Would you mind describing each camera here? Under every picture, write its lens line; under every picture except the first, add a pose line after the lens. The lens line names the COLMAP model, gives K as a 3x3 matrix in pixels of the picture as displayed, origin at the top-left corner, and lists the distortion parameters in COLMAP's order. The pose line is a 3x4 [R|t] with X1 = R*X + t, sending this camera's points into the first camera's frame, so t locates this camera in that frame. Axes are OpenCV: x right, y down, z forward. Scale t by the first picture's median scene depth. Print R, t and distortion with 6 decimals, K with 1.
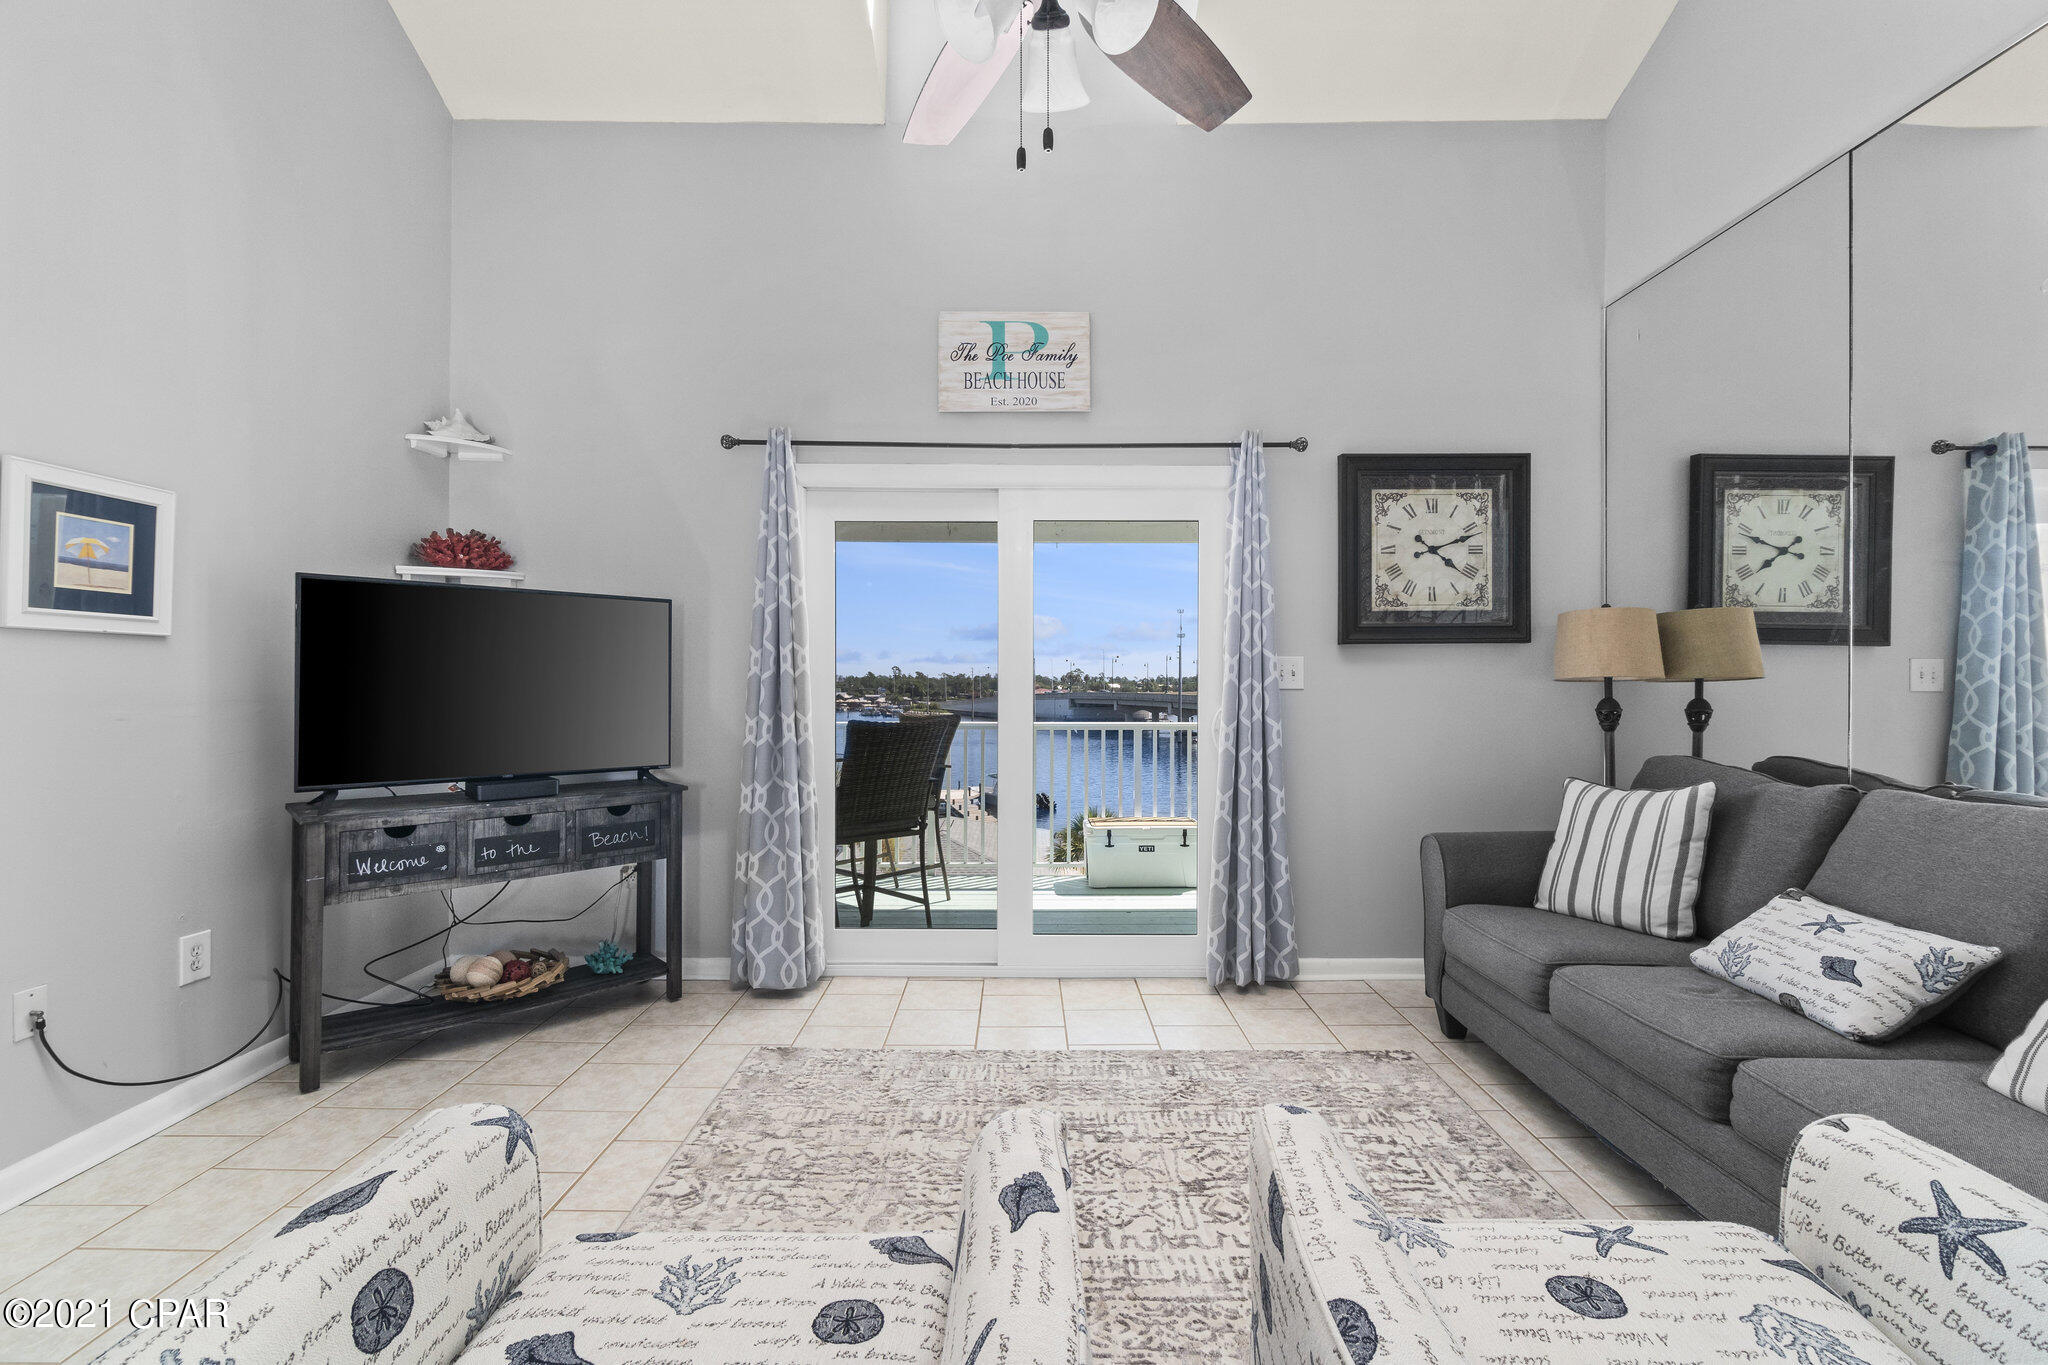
lens RADIAL K [[880.8, 0, 1028.2], [0, 880.8, 683.5], [0, 0, 1]] dist [-0.005361, 0.000240]
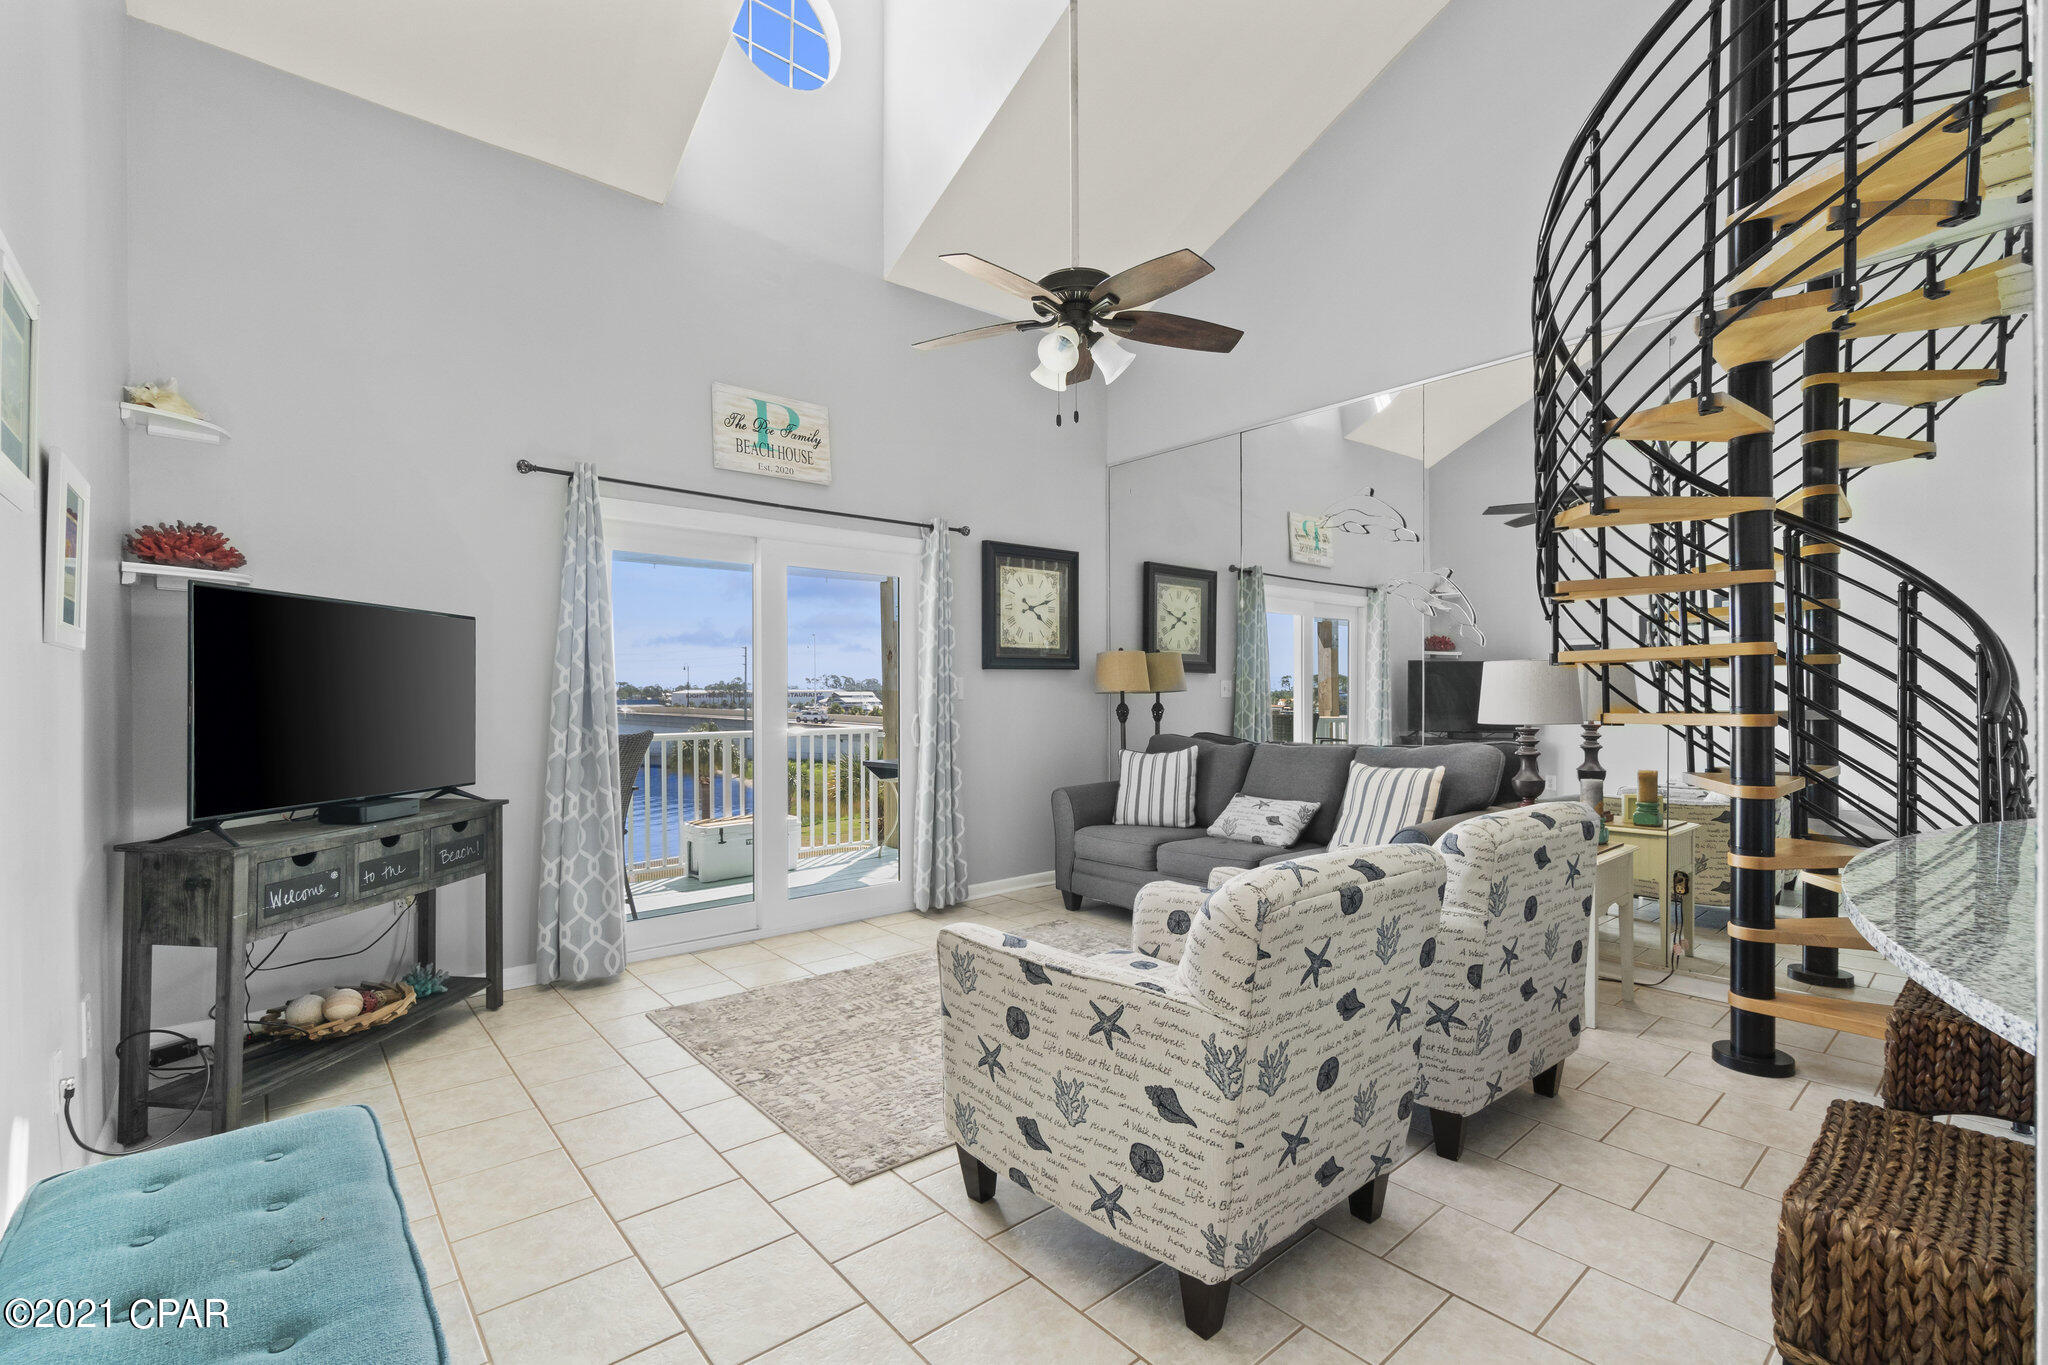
lens RADIAL K [[897.2, 0, 1024.8], [0, 897.2, 698.4], [0, 0, 1]] dist [-0.003785, -0.000182]
pose [[0.758195, -0.009034, 0.651965, -0.594616], [0.006646, 0.999959, 0.006128, -0.004401], [-0.651994, -0.000313, 0.758224, -0.186995]]
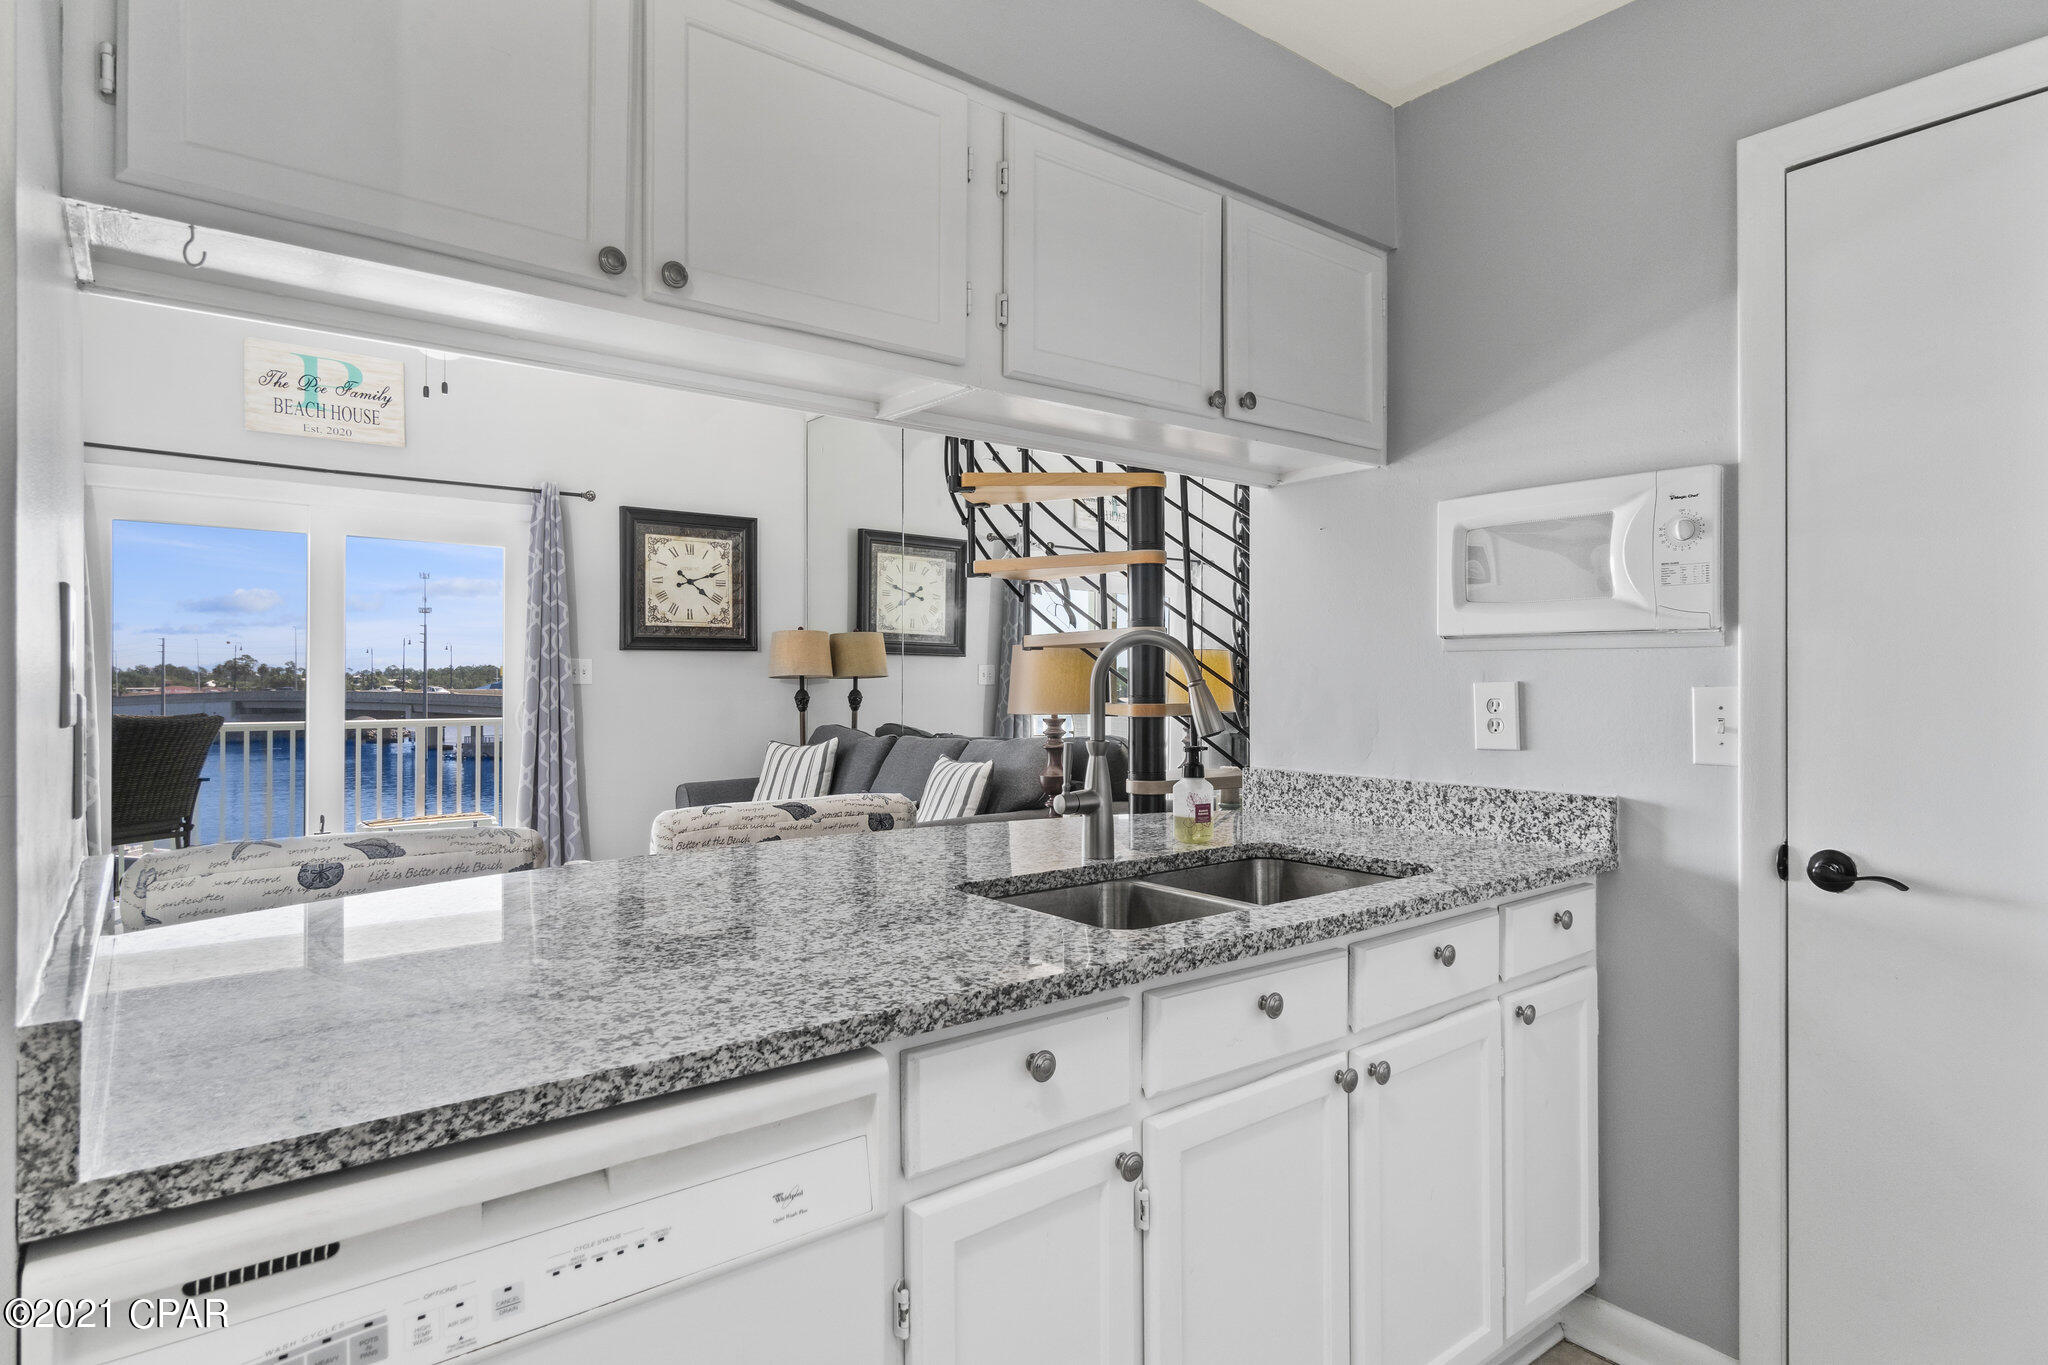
lens RADIAL K [[1104.9, 0, 1042.4], [0, 1104.9, 674.6], [0, 0, 1]] dist [-0.000245, -0.001170]
pose [[0.776167, 0.002269, 0.630523, -0.204117], [-0.000282, 0.999995, -0.003251, -0.002836], [-0.630527, 0.002346, 0.776164, -0.701793]]
